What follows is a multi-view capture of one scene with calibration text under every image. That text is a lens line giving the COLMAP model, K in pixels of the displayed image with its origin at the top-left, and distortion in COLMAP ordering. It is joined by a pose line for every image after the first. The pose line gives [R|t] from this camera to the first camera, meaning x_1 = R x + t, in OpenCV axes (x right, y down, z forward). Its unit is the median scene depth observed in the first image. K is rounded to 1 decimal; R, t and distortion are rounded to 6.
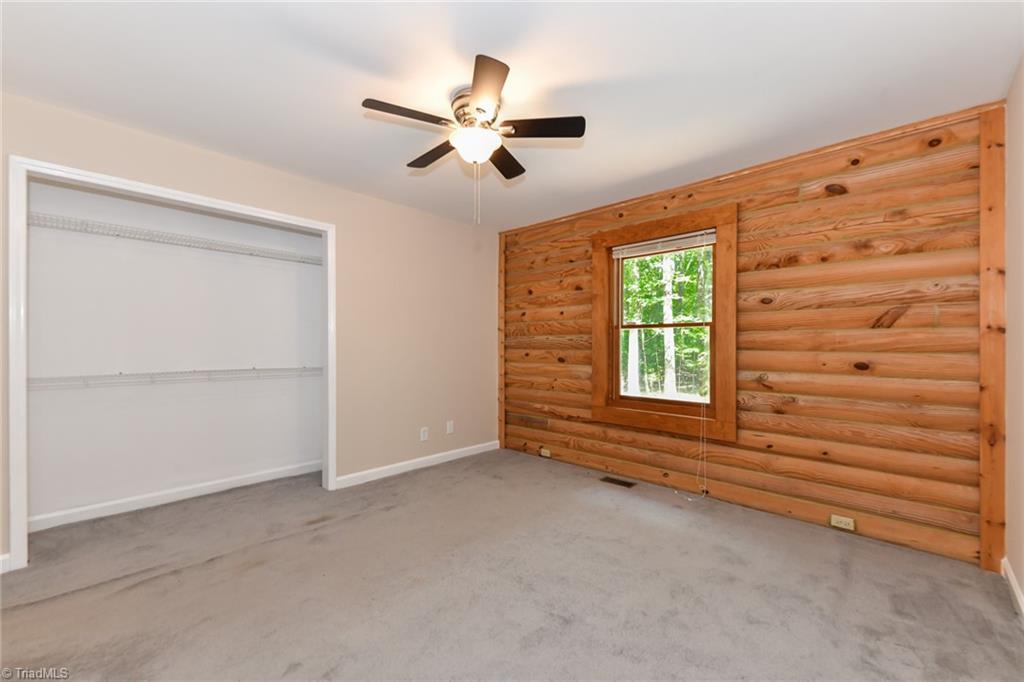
lens RADIAL K [[414.3, 0, 509.7], [0, 414.3, 341.6], [0, 0, 1]] dist [0.013994, -0.005817]
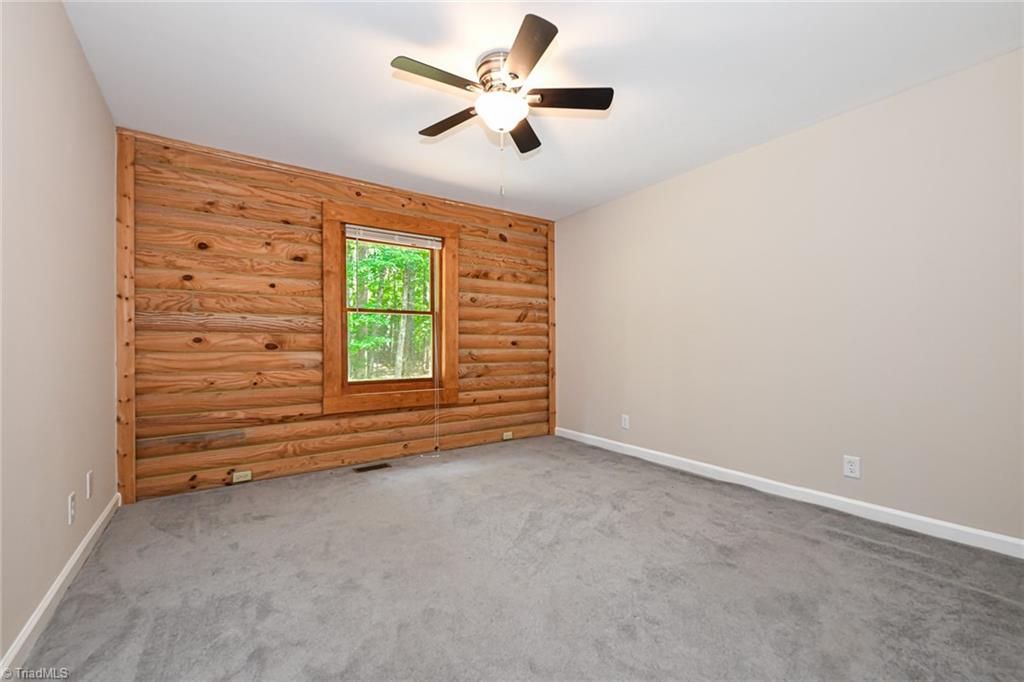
lens RADIAL K [[414.3, 0, 511.4], [0, 414.3, 339.5], [0, 0, 1]] dist [0.013994, -0.005817]
pose [[0.207260, 0.006577, 0.978264, -0.647019], [-0.005108, 0.999971, -0.005641, 0.040061], [-0.978273, -0.003828, 0.207287, 0.488562]]
